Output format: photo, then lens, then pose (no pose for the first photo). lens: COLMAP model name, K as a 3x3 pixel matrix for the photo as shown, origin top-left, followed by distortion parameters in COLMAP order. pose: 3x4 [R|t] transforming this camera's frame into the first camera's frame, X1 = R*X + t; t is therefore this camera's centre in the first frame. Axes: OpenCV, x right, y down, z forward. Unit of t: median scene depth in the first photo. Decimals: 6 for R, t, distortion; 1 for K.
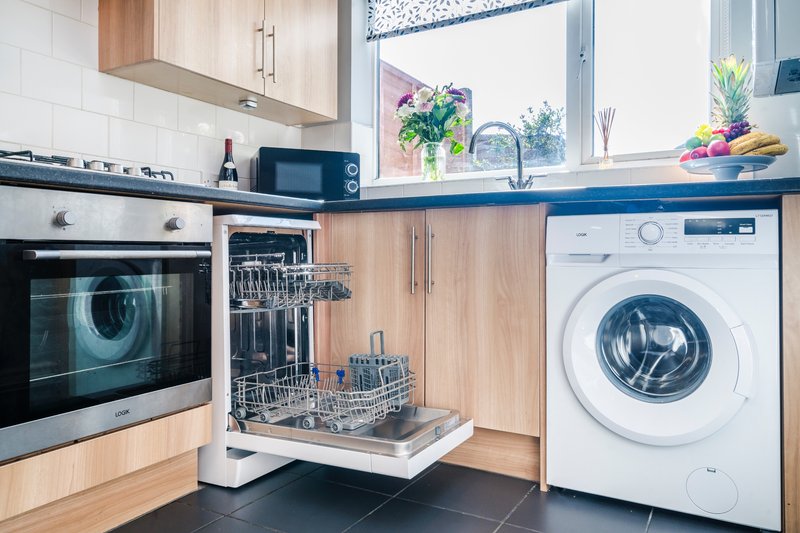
lens RADIAL K [[587.6, 0, 400.8], [0, 587.6, 247.6], [0, 0, 1]] dist [0.006432, 0.002652]
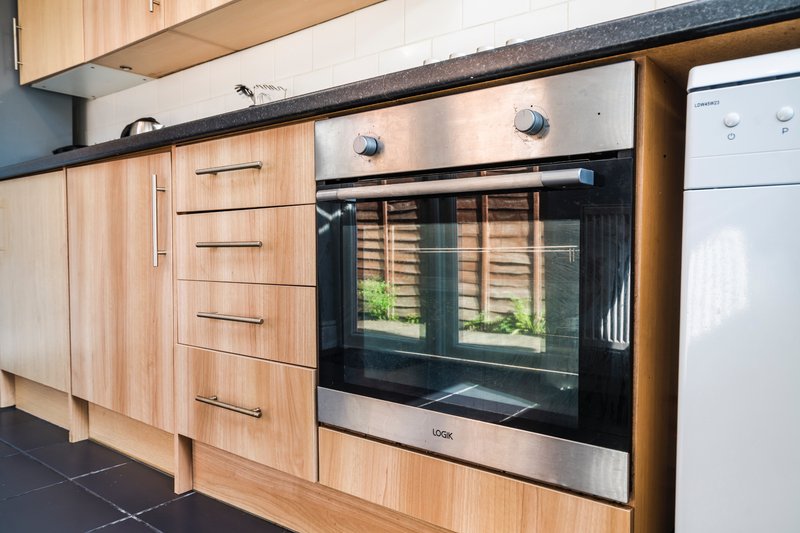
lens RADIAL K [[575.9, 0, 400.0], [0, 575.9, 266.5], [0, 0, 1]] dist [0.000197, 0.001204]
pose [[-0.153664, 0.037648, -0.987406, 0.119248], [0.010590, 0.999279, 0.036453, 0.056335], [0.988066, -0.004855, -0.153952, 0.810757]]
